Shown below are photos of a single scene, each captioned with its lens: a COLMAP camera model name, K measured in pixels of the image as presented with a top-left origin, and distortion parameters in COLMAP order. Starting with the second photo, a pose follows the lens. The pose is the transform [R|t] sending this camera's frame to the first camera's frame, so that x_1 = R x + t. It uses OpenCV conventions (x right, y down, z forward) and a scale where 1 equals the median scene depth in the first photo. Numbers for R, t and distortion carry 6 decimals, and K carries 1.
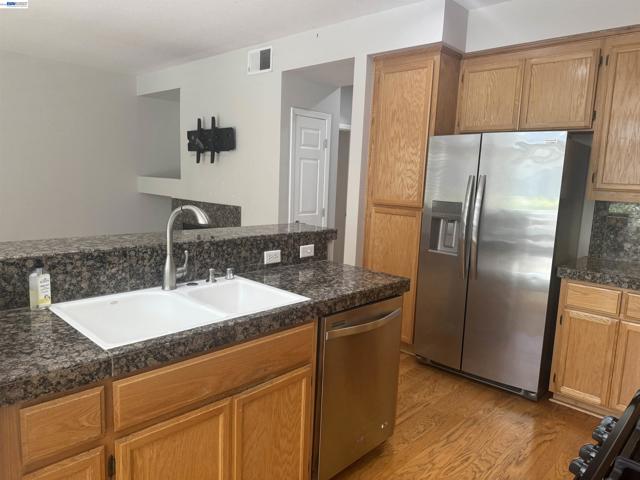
lens RADIAL K [[449.7, 0, 321.6], [0, 449.7, 241.5], [0, 0, 1]] dist [0.066106, -0.081971]
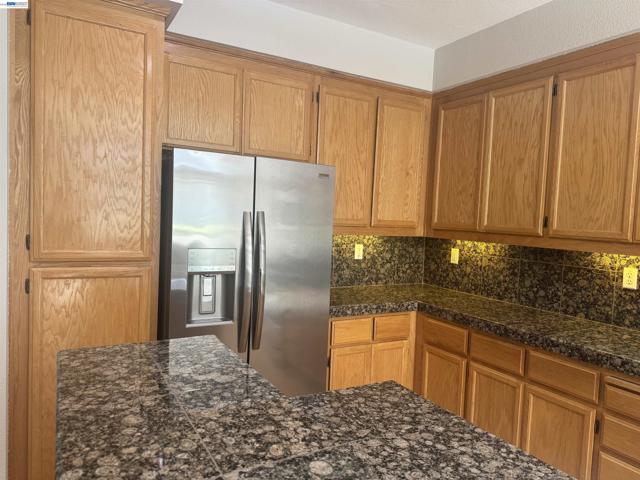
lens RADIAL K [[449.7, 0, 311.8], [0, 449.7, 243.7], [0, 0, 1]] dist [0.066106, -0.081971]
pose [[0.290878, -0.089194, 0.952594, -0.313830], [0.103772, 0.992713, 0.061264, -0.116642], [-0.951116, 0.081032, 0.298014, 0.626416]]
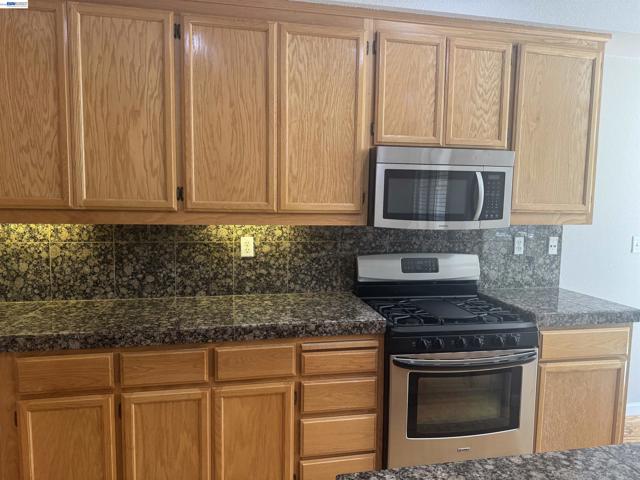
lens RADIAL K [[449.7, 0, 327.0], [0, 449.7, 242.4], [0, 0, 1]] dist [0.066106, -0.081971]
pose [[-0.827747, -0.102226, 0.551711, 0.002207], [0.031482, 0.973254, 0.227566, -0.136297], [-0.560218, 0.205736, -0.802389, 0.882888]]
